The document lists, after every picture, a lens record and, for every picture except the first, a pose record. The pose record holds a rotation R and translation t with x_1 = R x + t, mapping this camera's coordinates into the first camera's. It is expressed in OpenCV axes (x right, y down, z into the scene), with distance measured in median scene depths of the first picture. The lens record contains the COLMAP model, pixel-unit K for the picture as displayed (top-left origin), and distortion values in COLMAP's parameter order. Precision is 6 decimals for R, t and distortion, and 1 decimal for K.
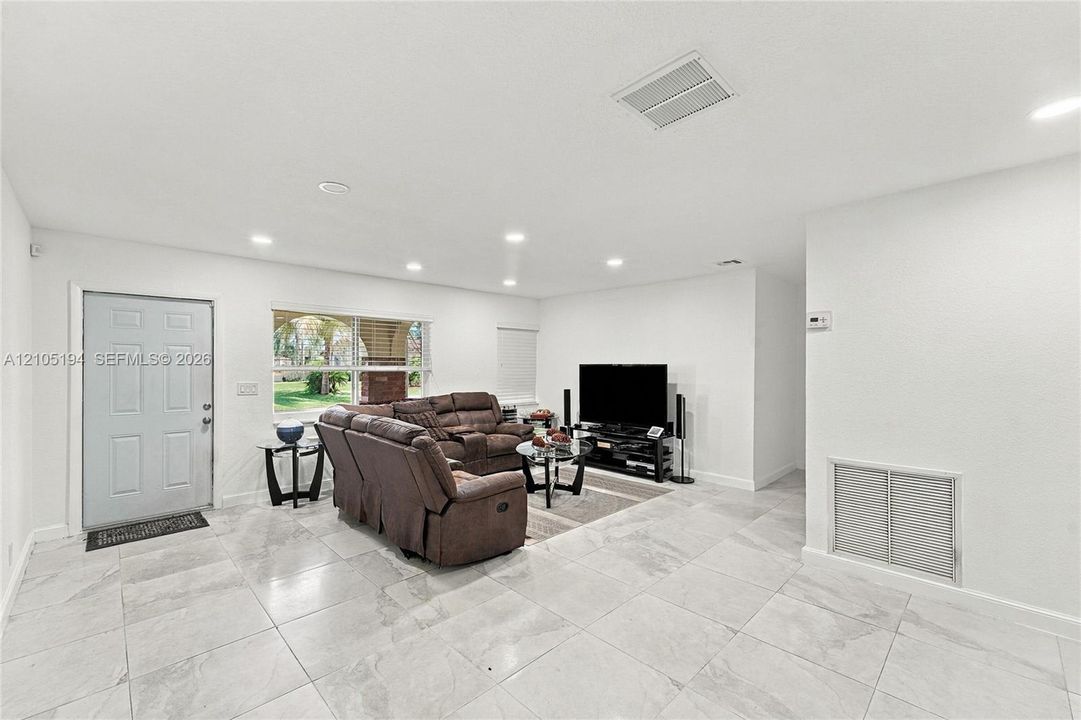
lens RADIAL K [[454.1, 0, 542.5], [0, 454.1, 360.3], [0, 0, 1]] dist [-0.001190, -0.000187]
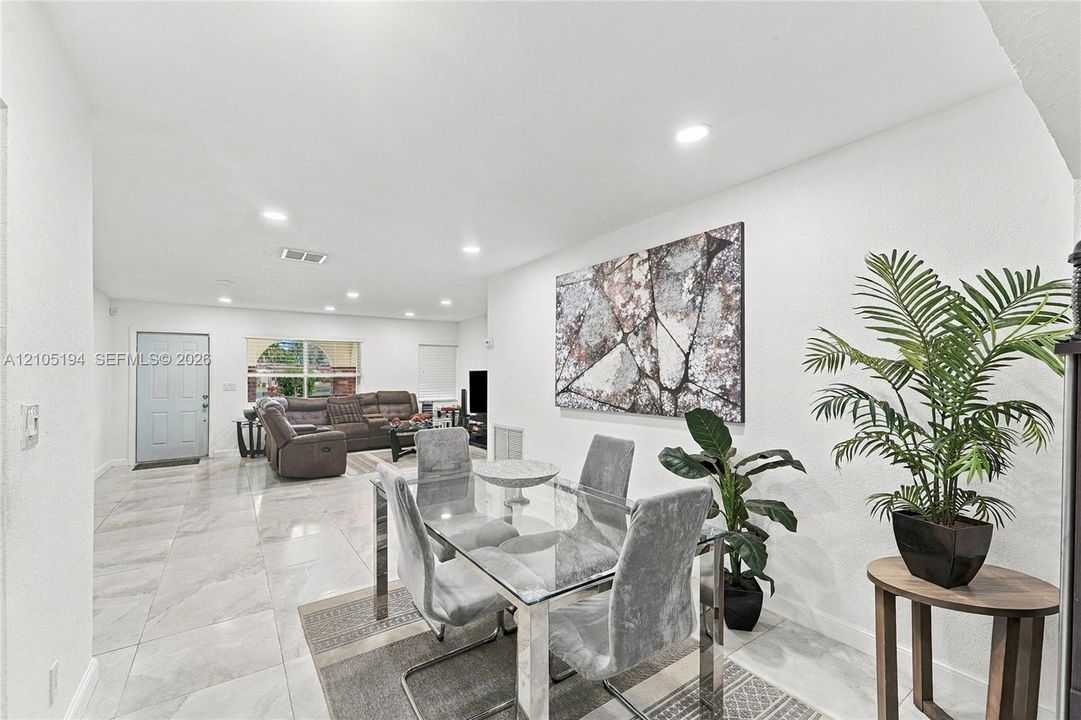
lens RADIAL K [[454.1, 0, 540.0], [0, 454.1, 366.9], [0, 0, 1]] dist [-0.001190, -0.000187]
pose [[0.987512, -0.009082, -0.157284, 0.744178], [0.008404, 0.999952, -0.004977, 0.008045], [0.157322, 0.003593, 0.987541, -0.464930]]
